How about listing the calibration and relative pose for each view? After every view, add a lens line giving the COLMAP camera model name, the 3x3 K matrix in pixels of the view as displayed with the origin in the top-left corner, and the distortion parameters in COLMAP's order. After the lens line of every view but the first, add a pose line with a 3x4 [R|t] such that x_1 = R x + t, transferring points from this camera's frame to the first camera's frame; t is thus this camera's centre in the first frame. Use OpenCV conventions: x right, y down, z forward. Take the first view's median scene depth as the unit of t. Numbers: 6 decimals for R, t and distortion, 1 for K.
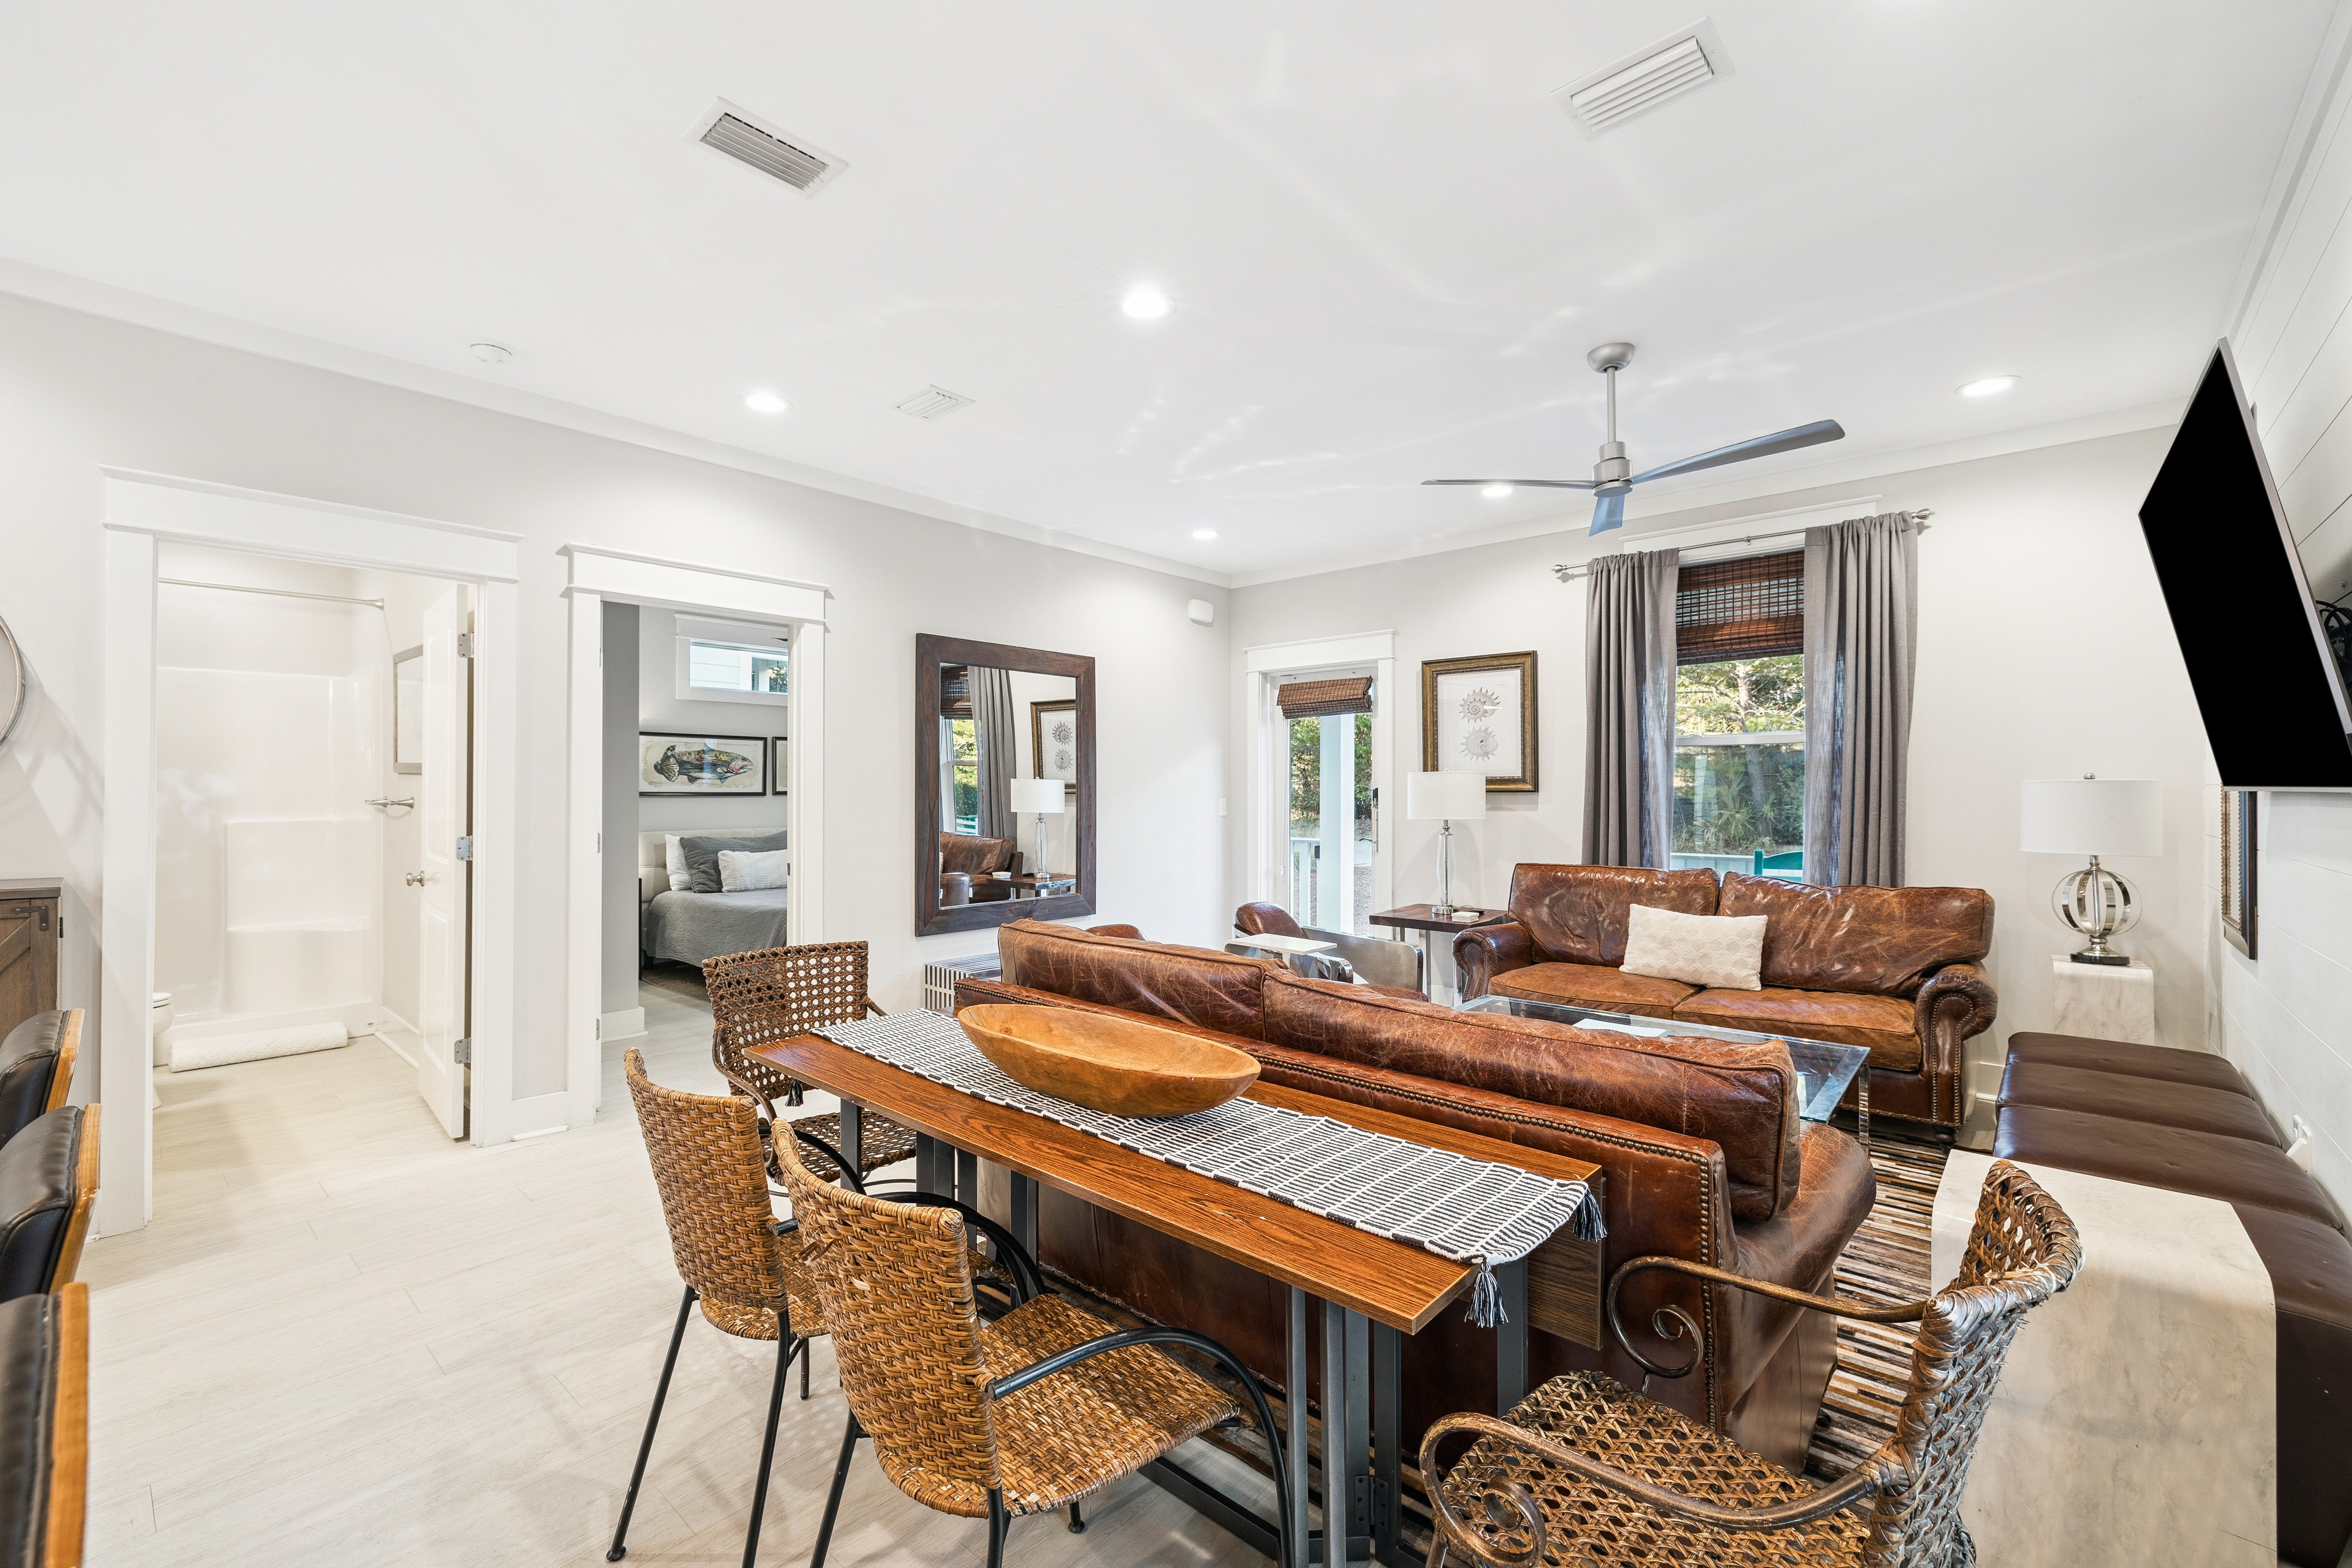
lens RADIAL K [[982.2, 0, 1179.9], [0, 982.2, 781.8], [0, 0, 1]] dist [0.003831, 0.000593]
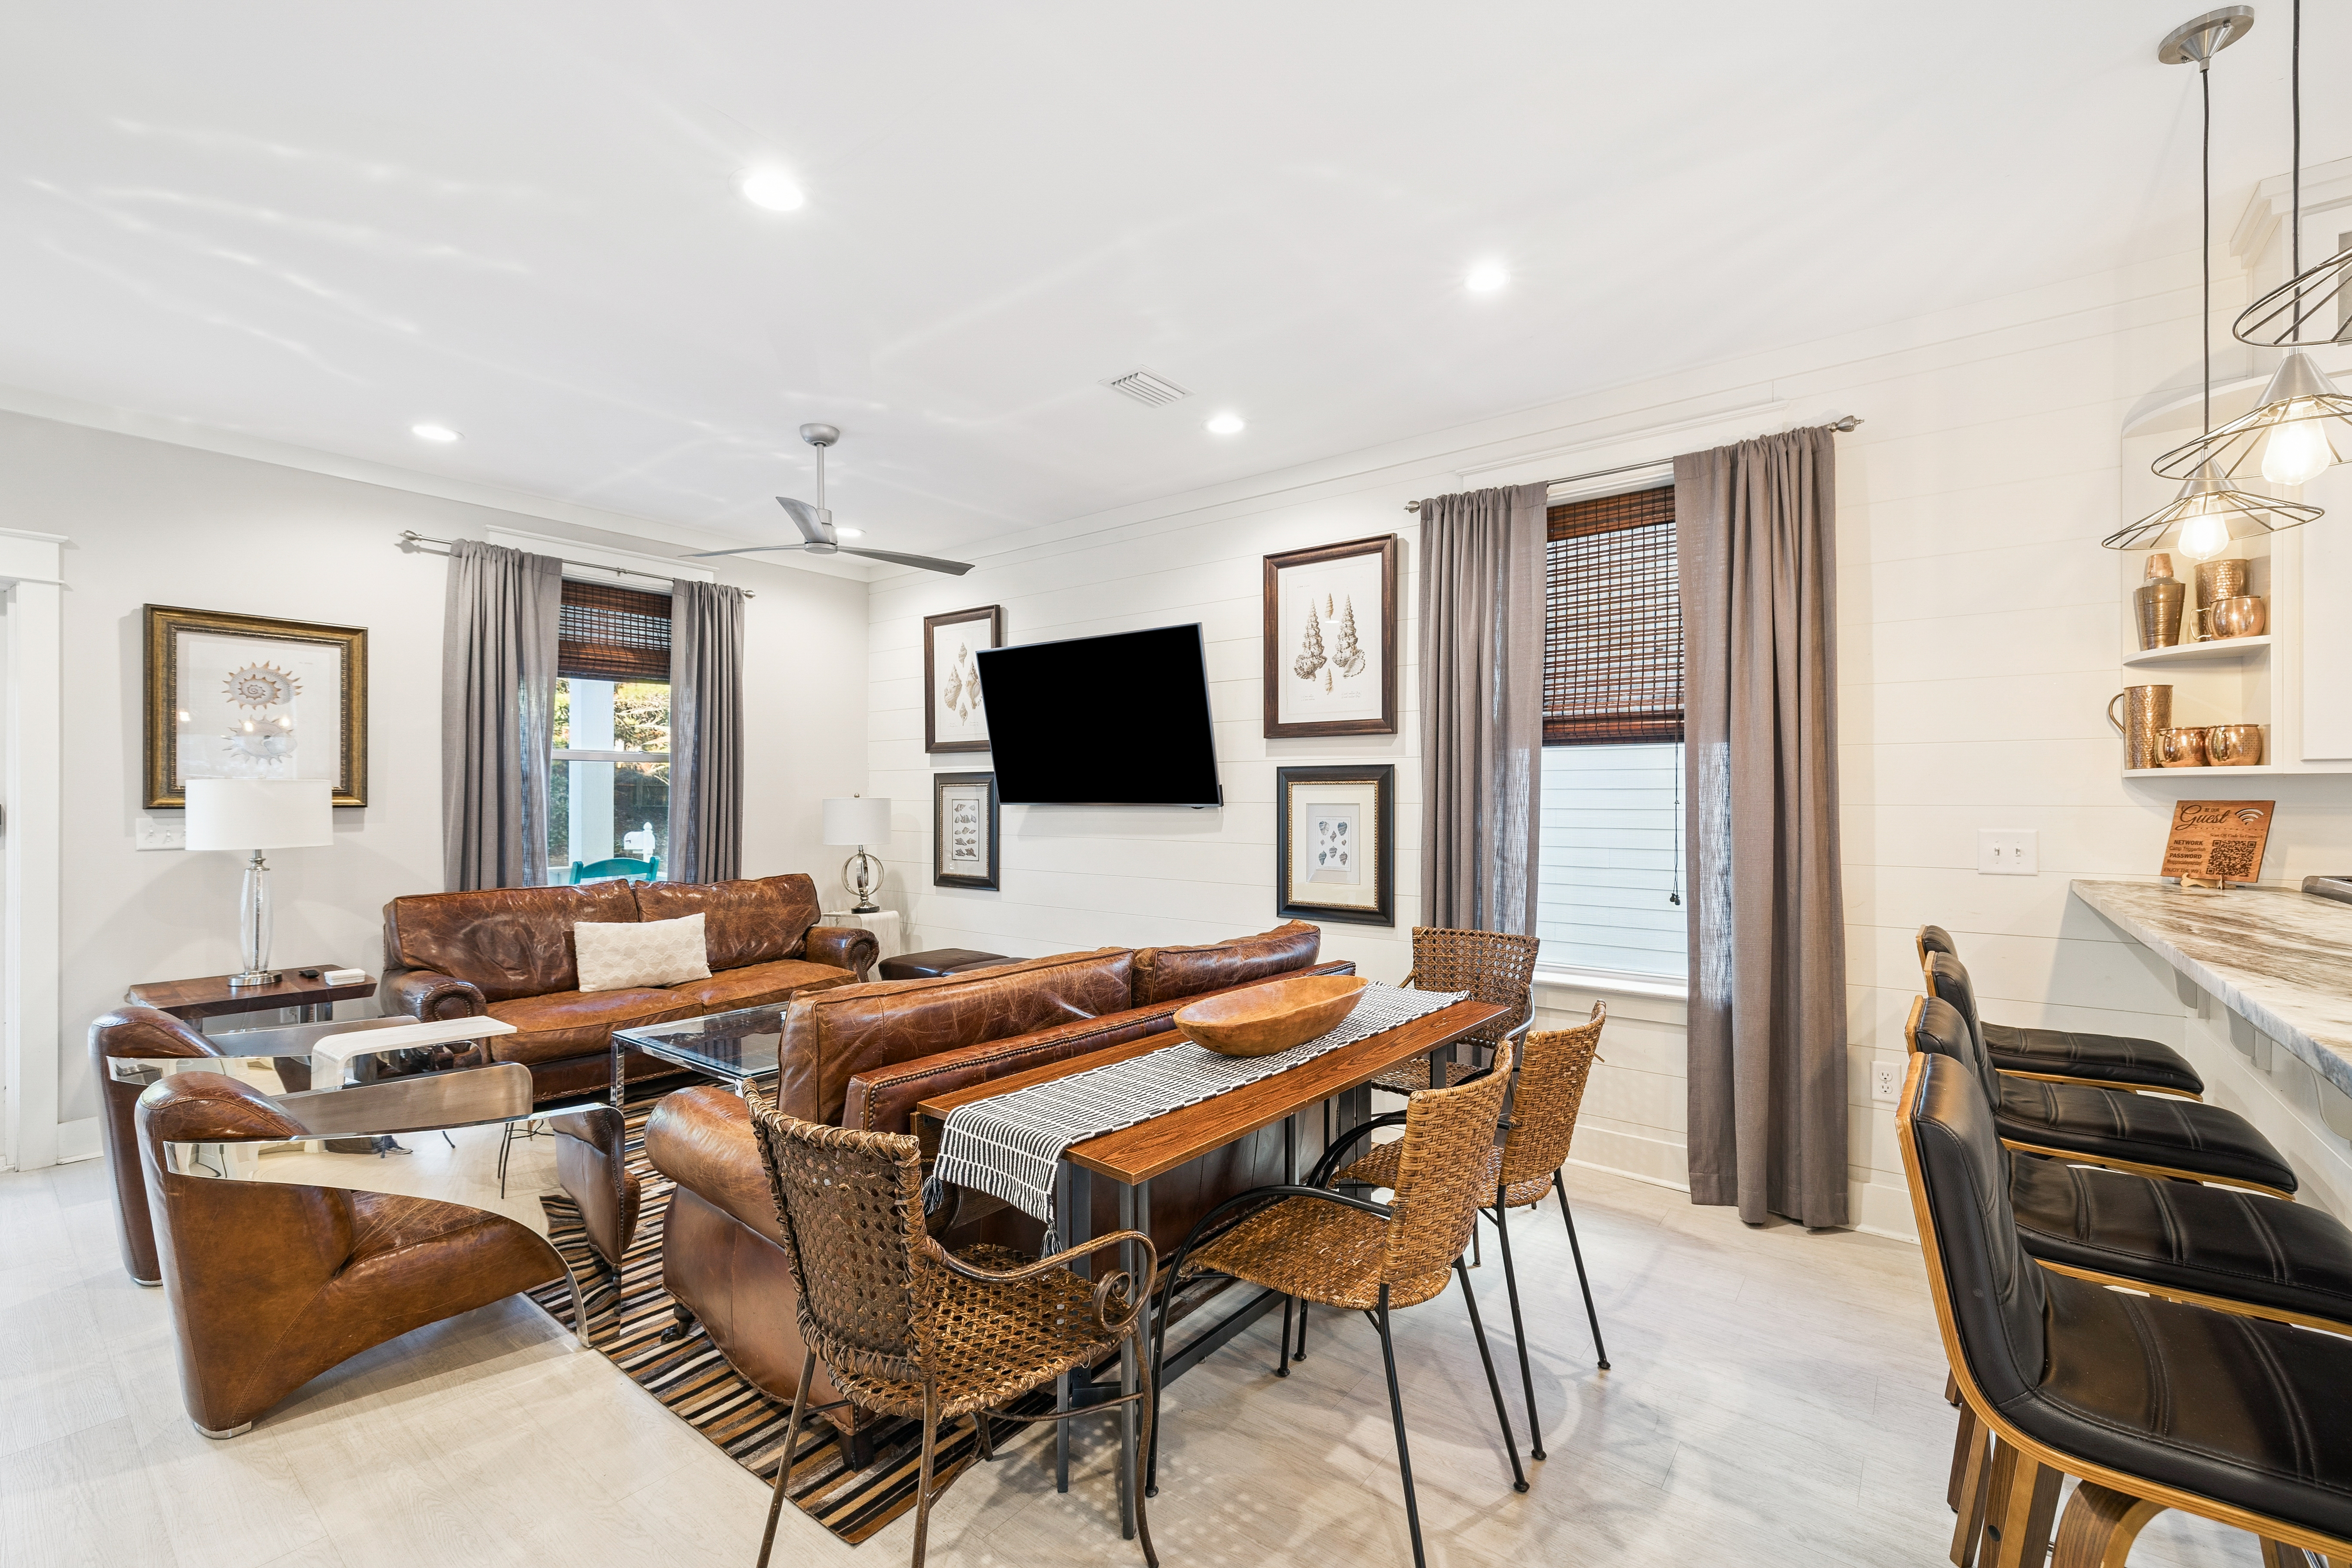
lens RADIAL K [[982.2, 0, 1170.9], [0, 982.2, 798.6], [0, 0, 1]] dist [0.003831, 0.000593]
pose [[-0.059663, -0.002630, 0.998215, -0.547950], [-0.007799, 0.999967, 0.002169, -0.004653], [-0.998188, -0.007656, -0.059681, 0.476871]]
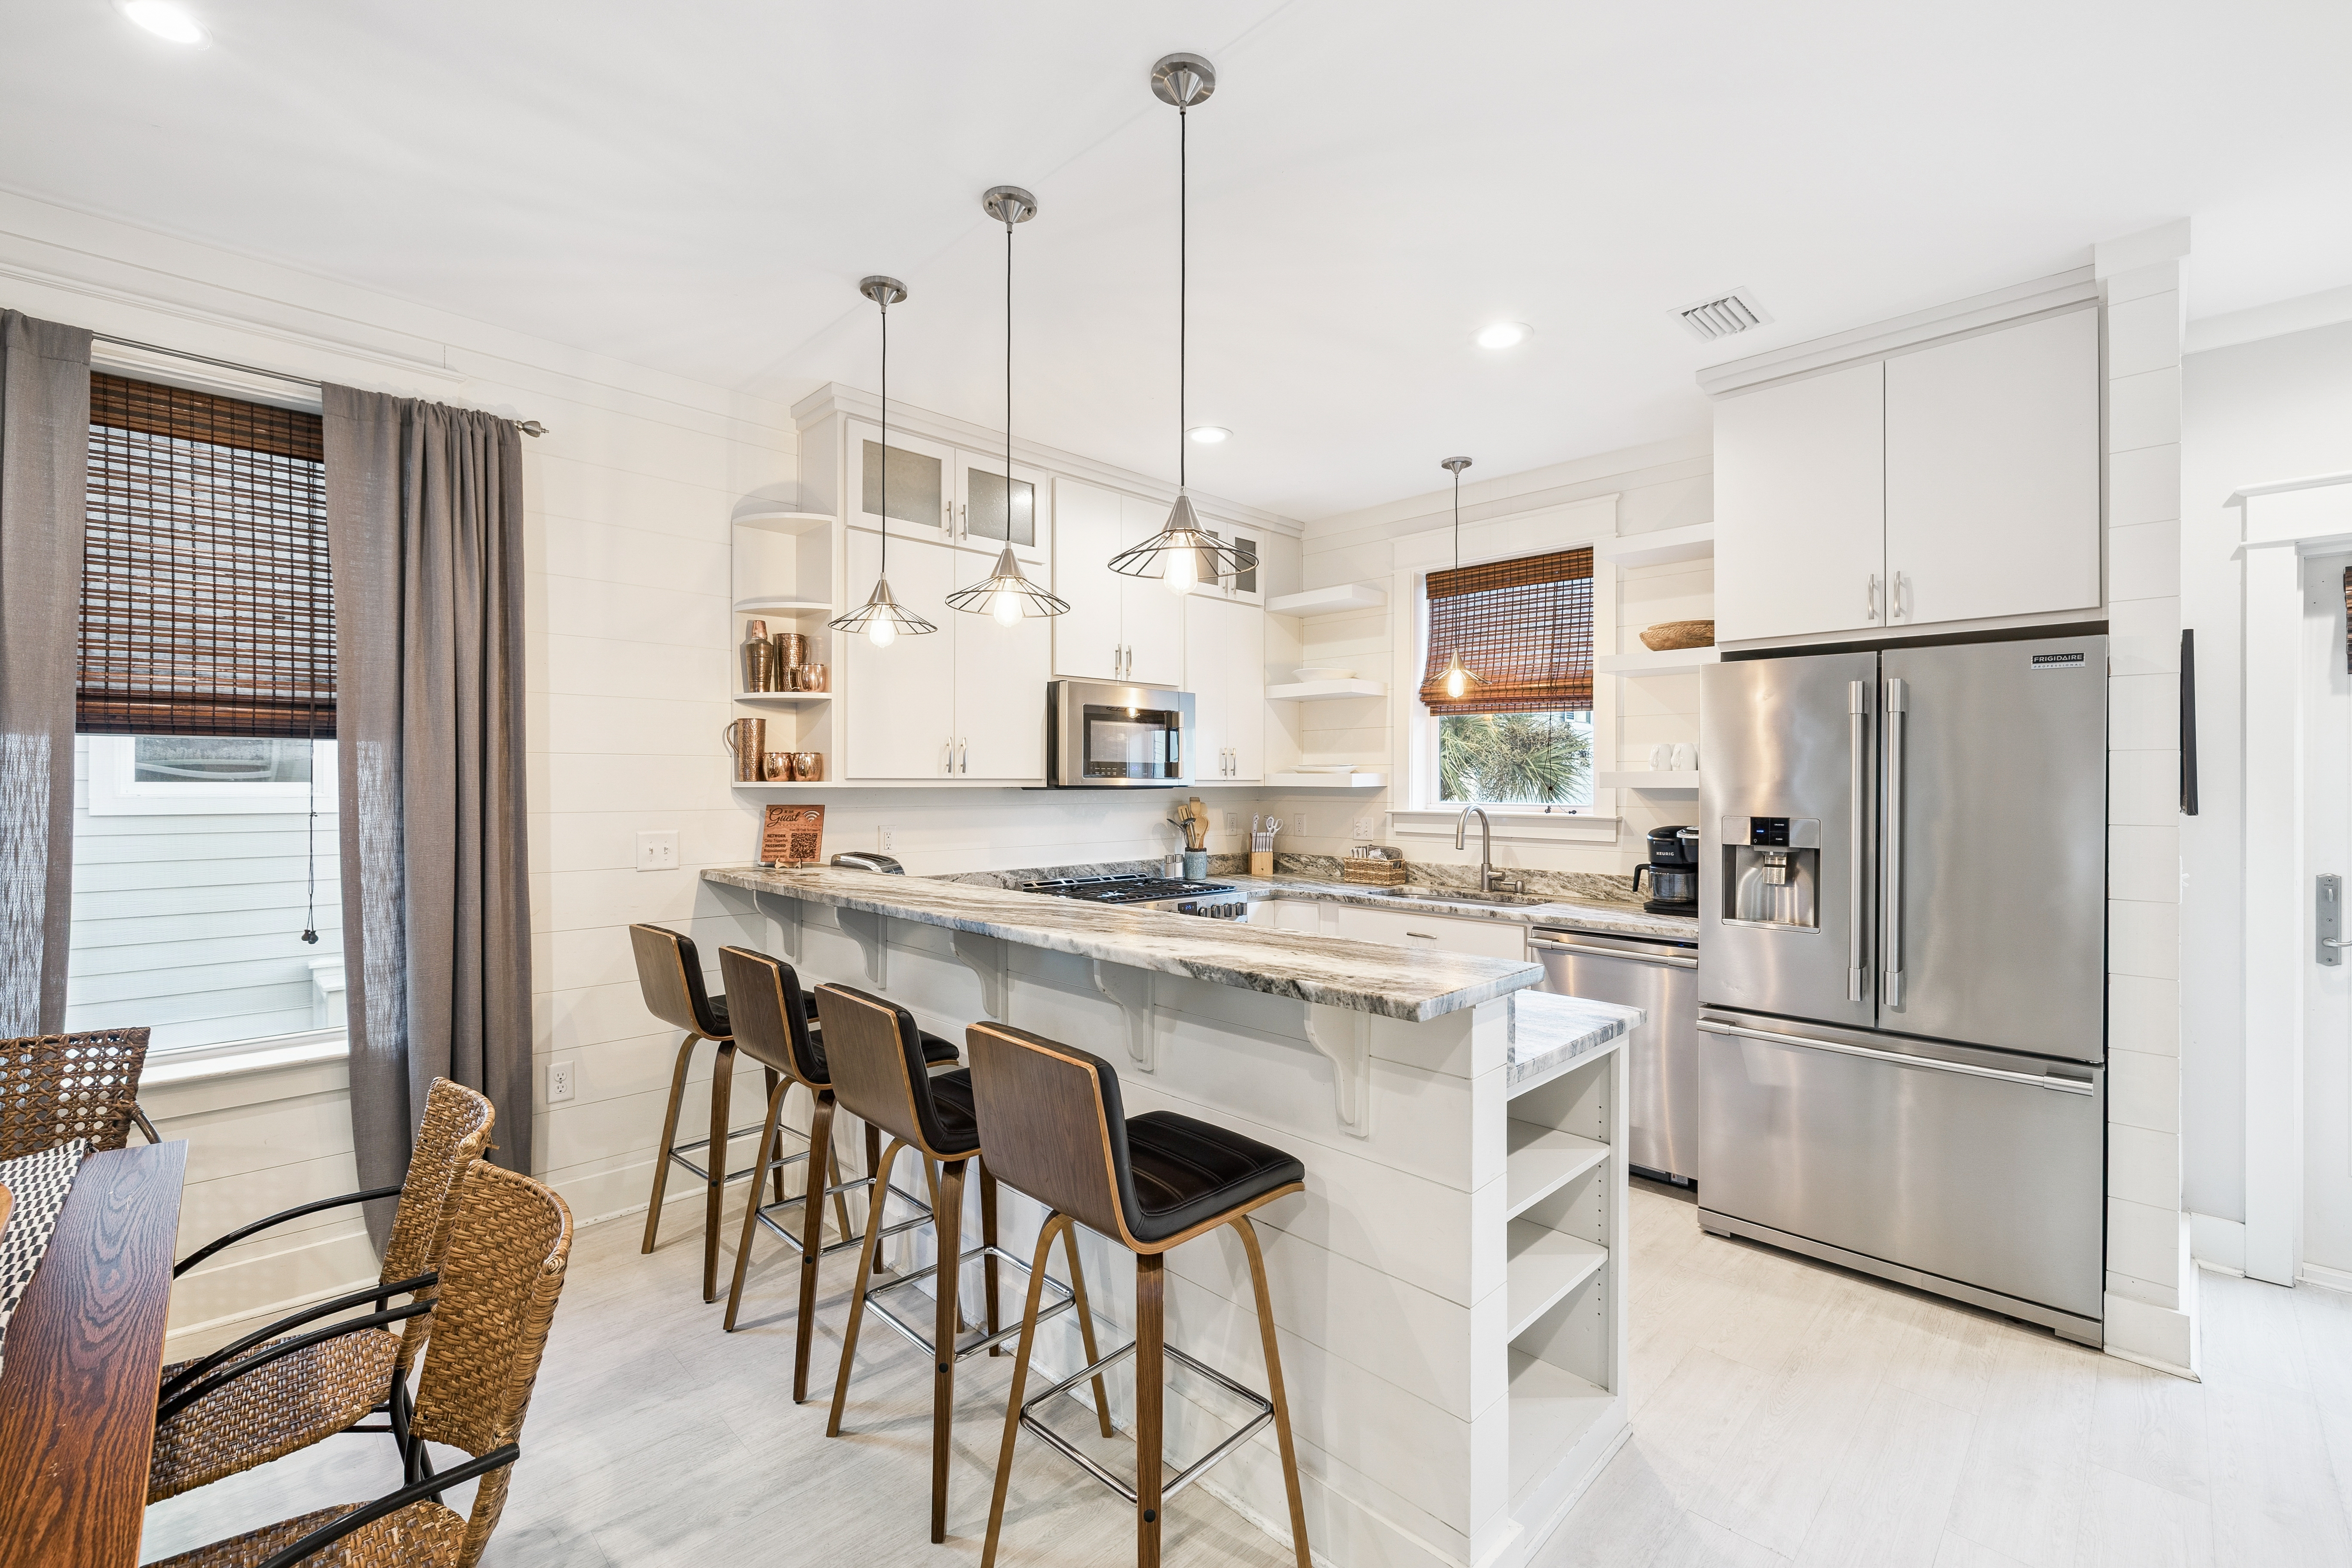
lens RADIAL K [[982.2, 0, 1162.8], [0, 982.2, 787.4], [0, 0, 1]] dist [0.003831, 0.000593]
pose [[-0.996934, -0.000415, 0.078242, -0.381109], [-0.000803, 0.999988, -0.004928, -0.017085], [-0.078239, -0.004976, -0.996922, 0.604977]]
